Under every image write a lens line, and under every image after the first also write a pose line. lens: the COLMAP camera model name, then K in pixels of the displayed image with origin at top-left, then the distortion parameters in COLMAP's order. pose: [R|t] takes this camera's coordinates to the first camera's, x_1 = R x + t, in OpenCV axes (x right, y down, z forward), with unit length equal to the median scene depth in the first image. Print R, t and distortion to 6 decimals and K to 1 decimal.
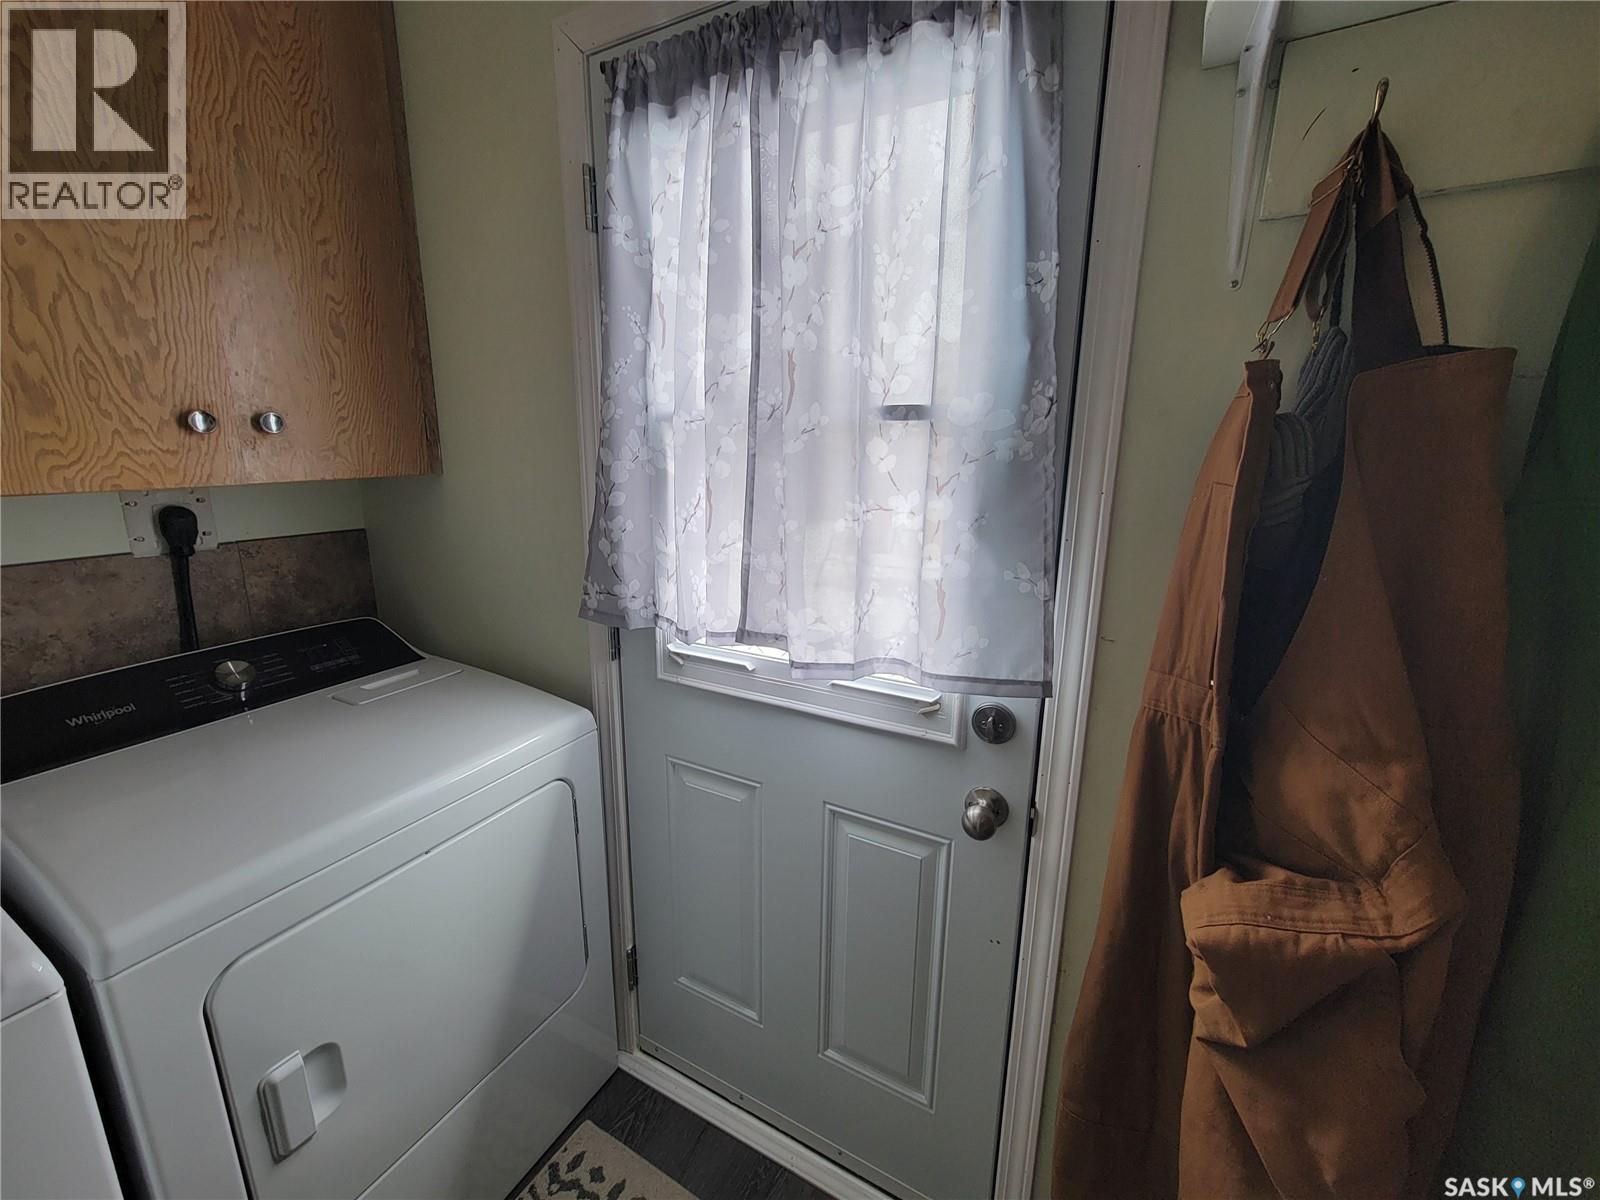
lens RADIAL K [[654.1, 0, 797.1], [0, 654.1, 593.1], [0, 0, 1]] dist [-0.002144, 0.000856]
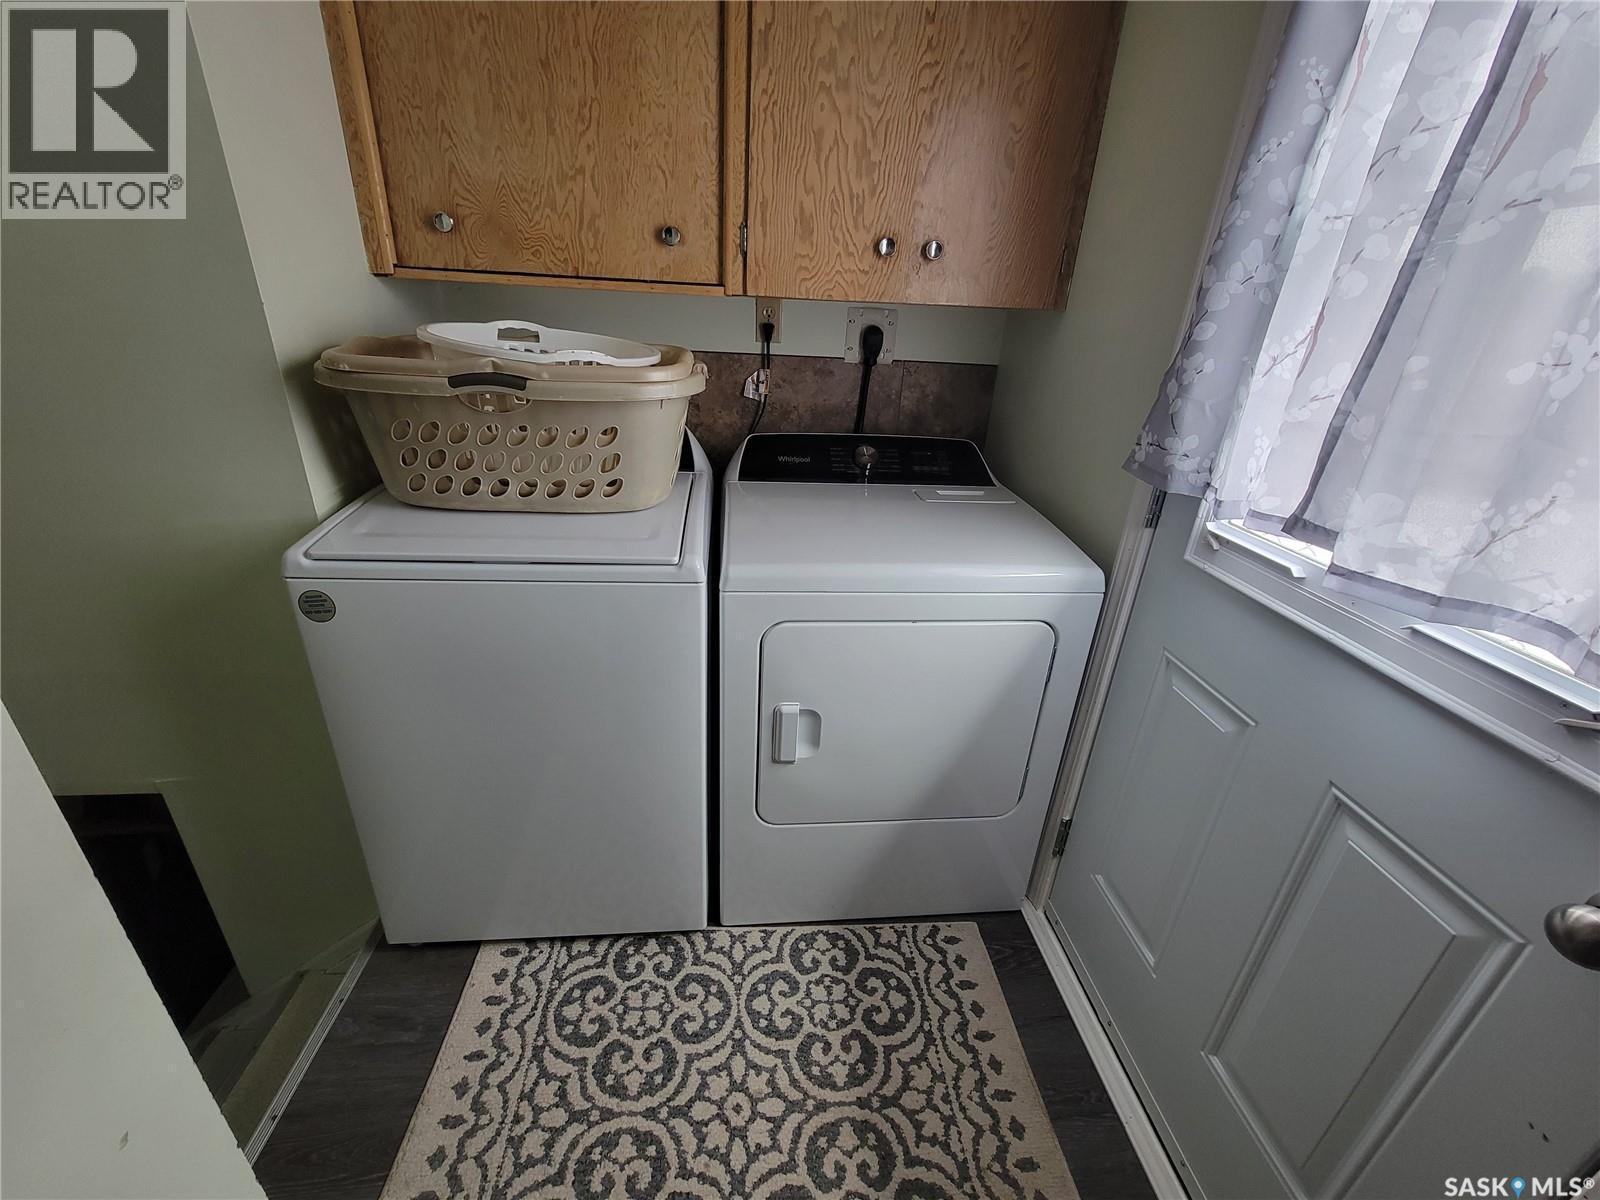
lens RADIAL K [[654.1, 0, 797.1], [0, 654.1, 593.1], [0, 0, 1]] dist [-0.002144, 0.000856]
pose [[0.559342, 0.351789, -0.750587, 0.178489], [-0.229297, 0.935812, 0.267728, 0.065149], [0.796592, 0.022355, 0.604103, 0.089059]]
